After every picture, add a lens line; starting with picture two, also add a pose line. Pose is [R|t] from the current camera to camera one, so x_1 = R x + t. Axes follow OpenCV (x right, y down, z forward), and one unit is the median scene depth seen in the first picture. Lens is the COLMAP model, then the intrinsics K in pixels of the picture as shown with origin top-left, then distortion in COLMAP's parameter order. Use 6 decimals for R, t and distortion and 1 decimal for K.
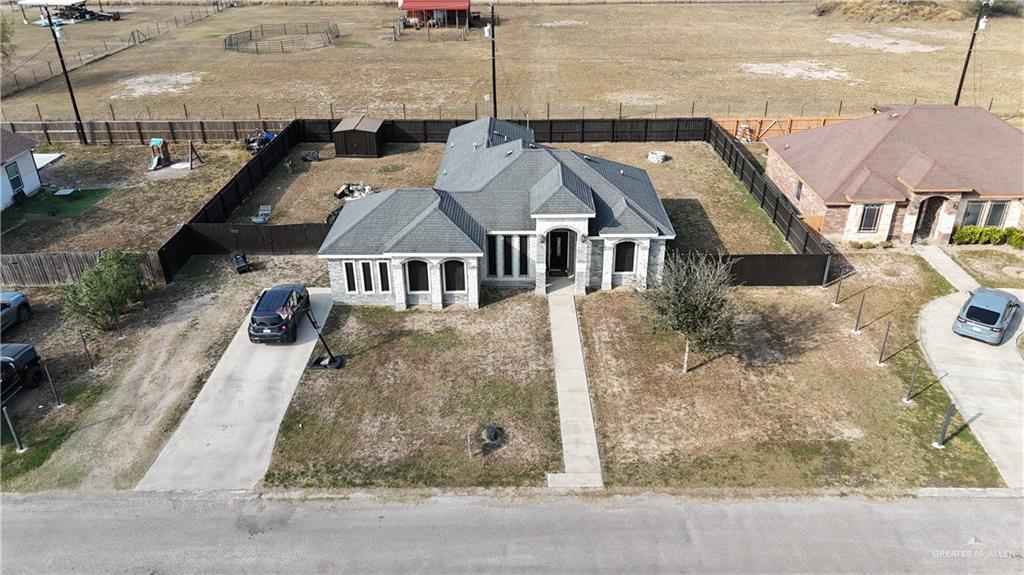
lens RADIAL K [[756.8, 0, 512.0], [0, 756.8, 287.5], [0, 0, 1]] dist [0.060692, -0.052386]
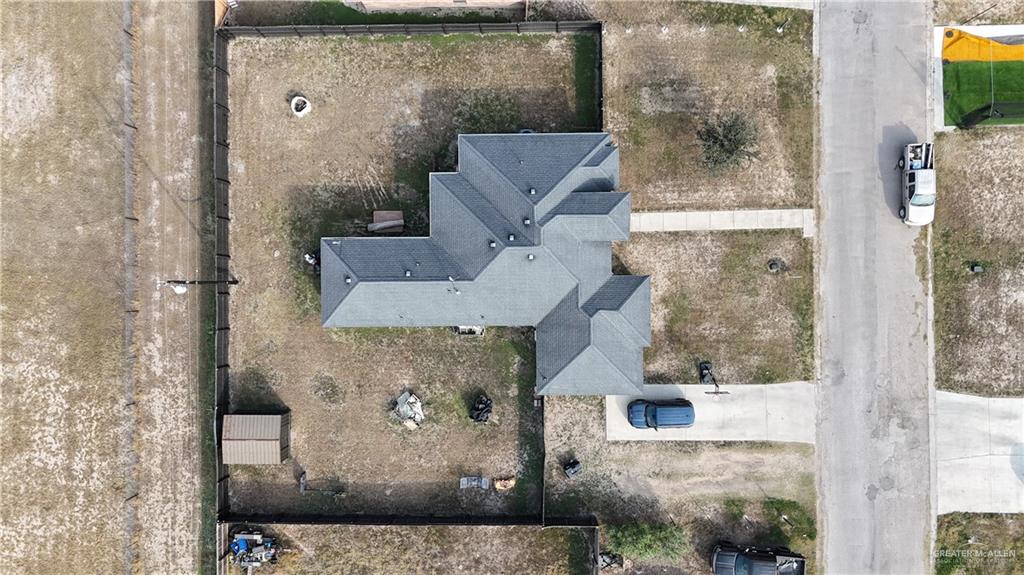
lens RADIAL K [[756.8, 0, 512.0], [0, 756.8, 287.5], [0, 0, 1]] dist [0.060692, -0.052386]
pose [[-0.015325, -0.999779, 0.014364, -0.091793], [0.485729, 0.005113, 0.874095, -1.674985], [-0.873975, 0.020372, 0.485543, 0.643505]]
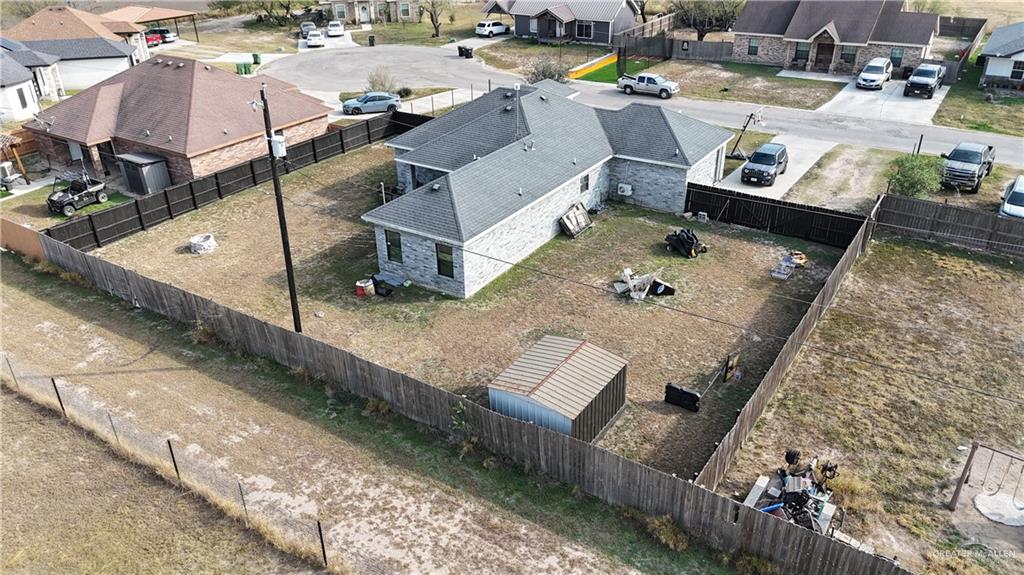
lens RADIAL K [[756.8, 0, 512.0], [0, 756.8, 287.5], [0, 0, 1]] dist [0.060692, -0.052386]
pose [[-0.841399, -0.229964, 0.489044, -0.759552], [0.271151, 0.603142, 0.750131, -1.150567], [-0.467466, 0.763764, -0.445129, 2.356176]]
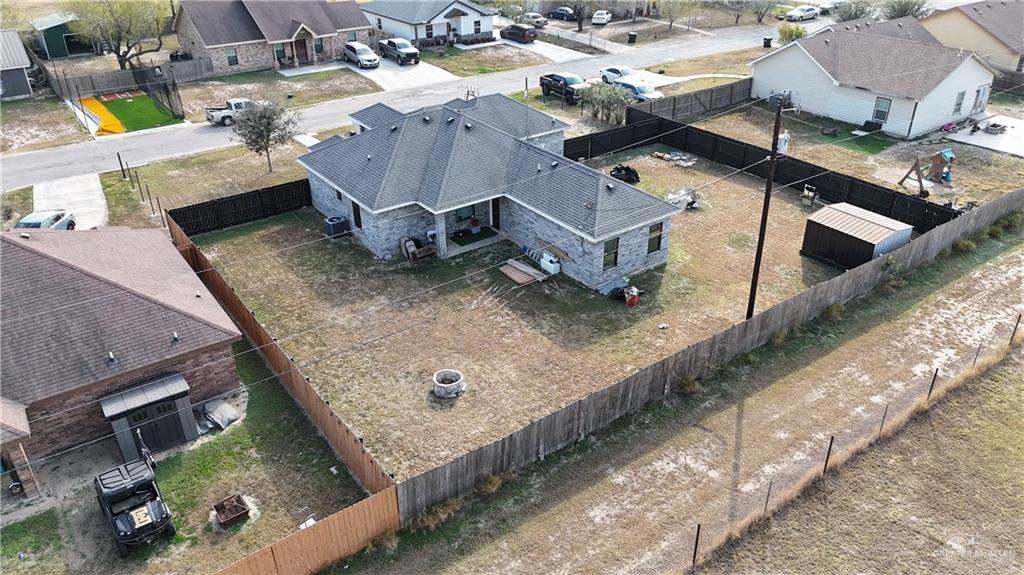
lens RADIAL K [[756.8, 0, 512.0], [0, 756.8, 287.5], [0, 0, 1]] dist [0.060692, -0.052386]
pose [[-0.805239, 0.305145, -0.508407, 0.785478], [-0.255108, 0.595720, 0.761602, -1.218585], [0.535267, 0.742970, -0.401852, 2.316380]]
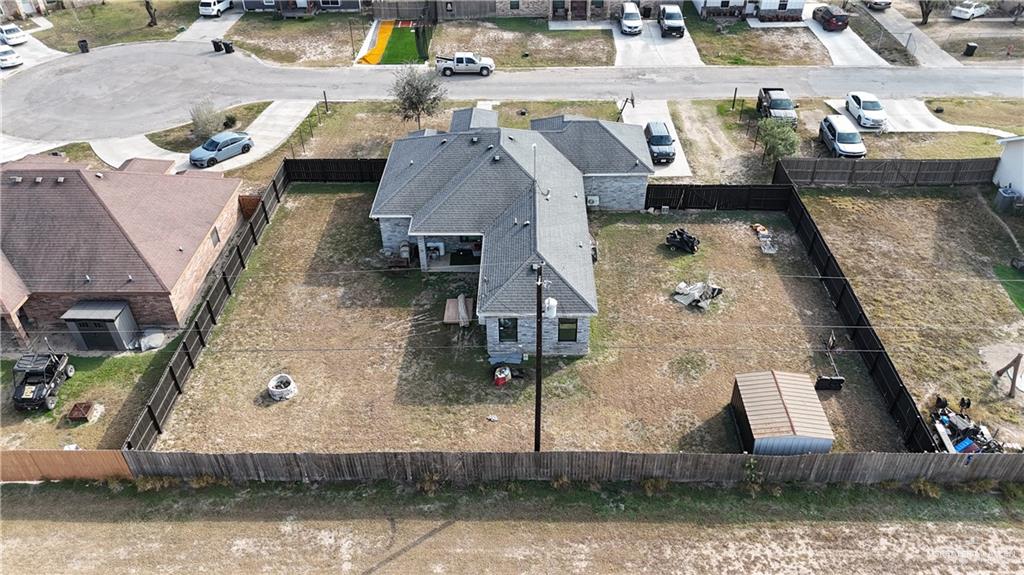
lens RADIAL K [[756.8, 0, 512.0], [0, 756.8, 287.5], [0, 0, 1]] dist [0.060692, -0.052386]
pose [[-0.999627, 0.015096, 0.022770, -0.036527], [0.027078, 0.436917, 0.899094, -1.526496], [0.003624, 0.899375, -0.437163, 2.356356]]
